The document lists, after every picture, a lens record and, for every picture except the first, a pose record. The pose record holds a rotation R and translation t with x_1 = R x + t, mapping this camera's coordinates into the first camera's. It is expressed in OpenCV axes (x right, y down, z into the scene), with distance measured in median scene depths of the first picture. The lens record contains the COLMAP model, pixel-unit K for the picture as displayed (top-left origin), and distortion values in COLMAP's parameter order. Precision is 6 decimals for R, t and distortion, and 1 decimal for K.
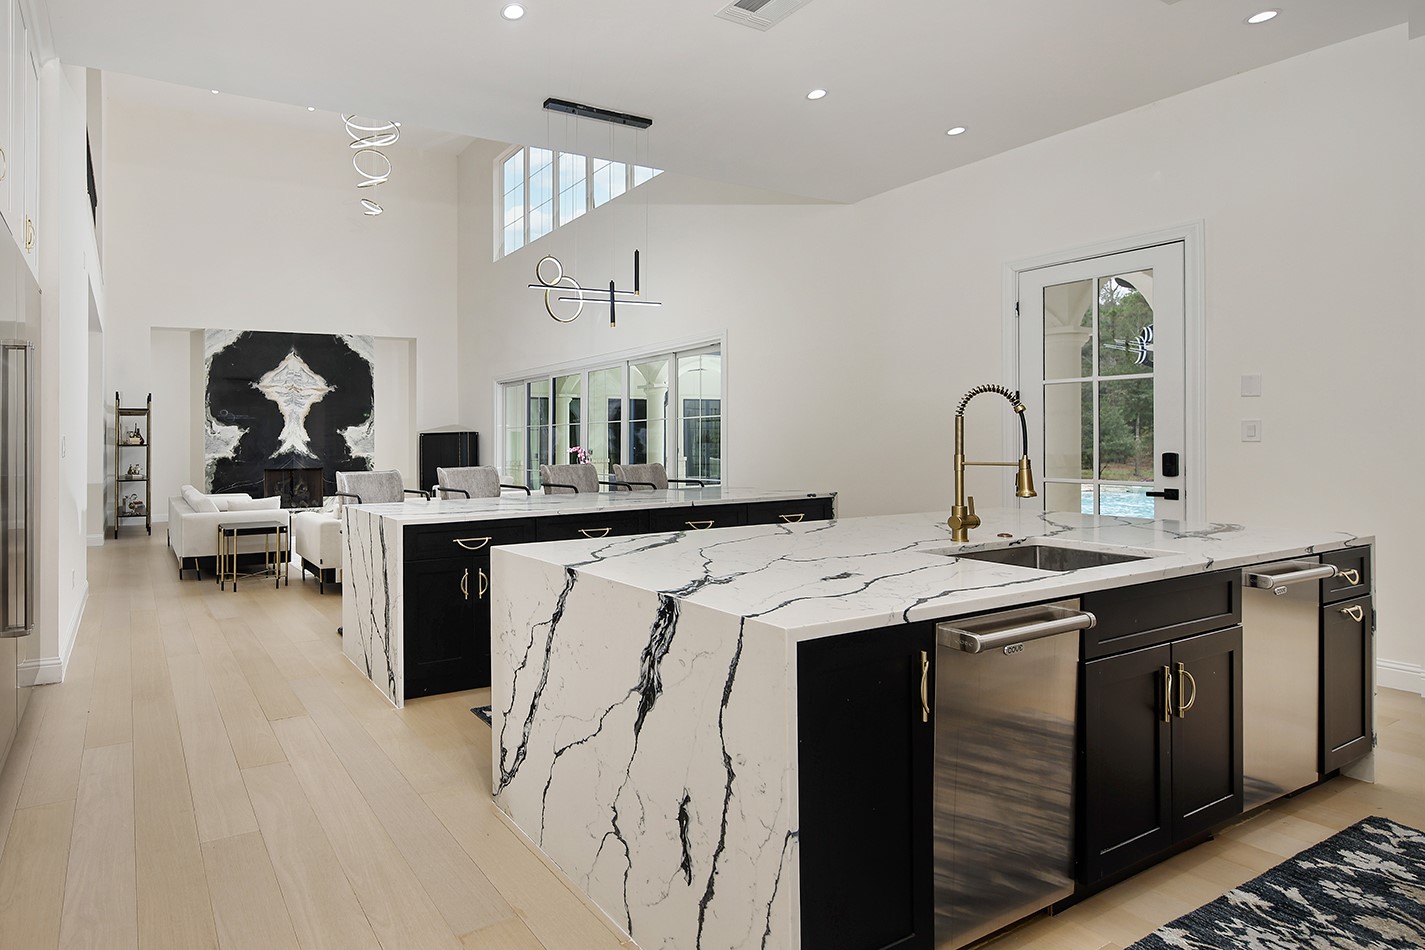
lens RADIAL K [[862.8, 0, 663.2], [0, 862.8, 440.9], [0, 0, 1]] dist [-0.010416, 0.001286]
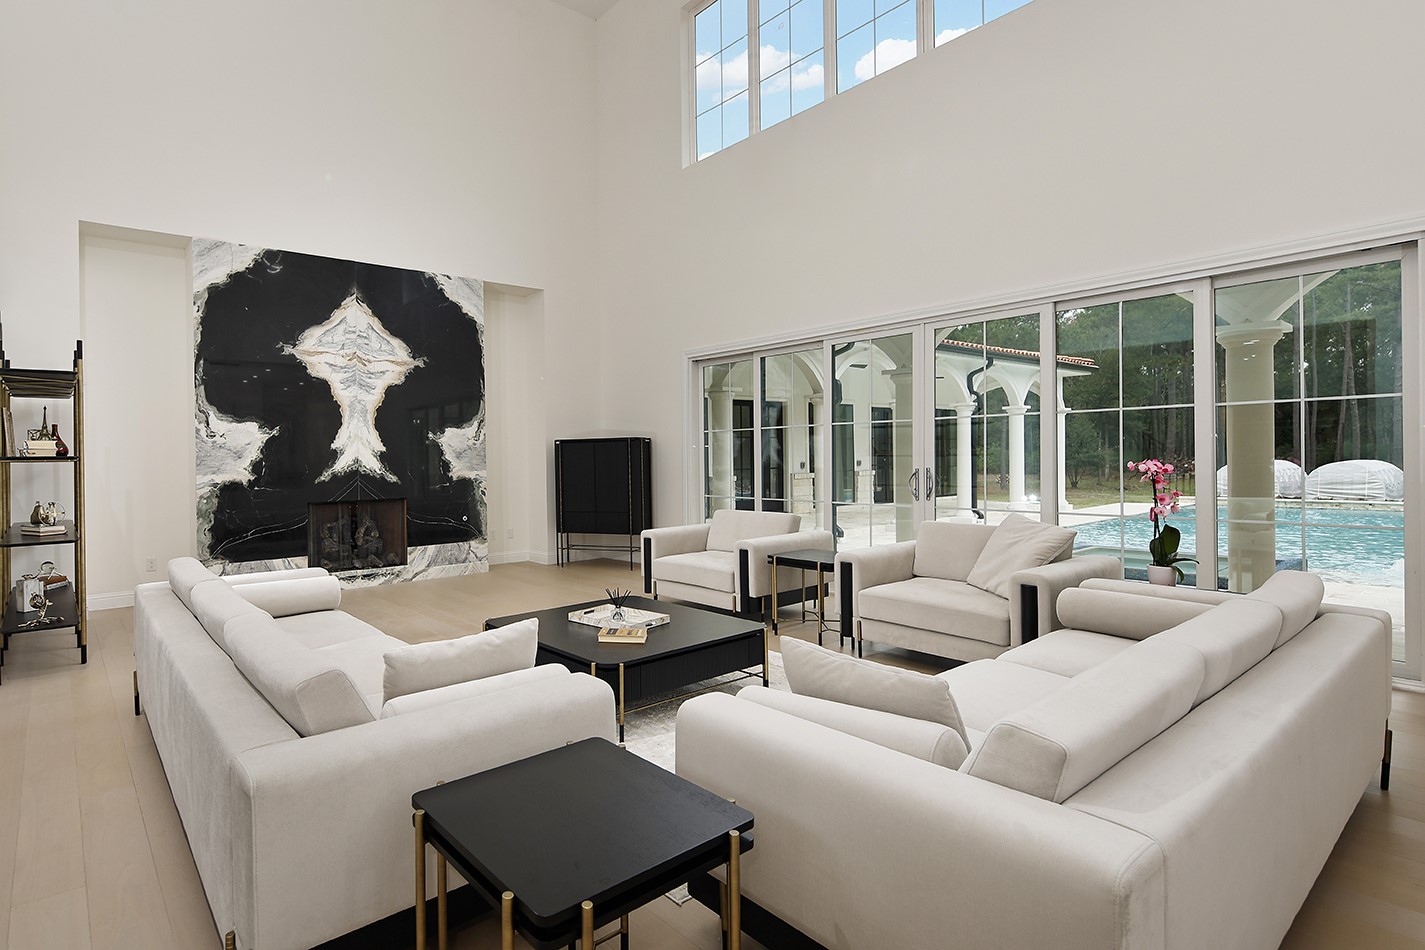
lens RADIAL K [[760.3, 0, 717.5], [0, 760.3, 469.7], [0, 0, 1]] dist [-0.017580, -0.007865]
pose [[0.984620, -0.004736, 0.174645, -0.283368], [0.001626, 0.999838, 0.017942, 0.003584], [-0.174702, -0.017382, 0.984468, 0.467480]]
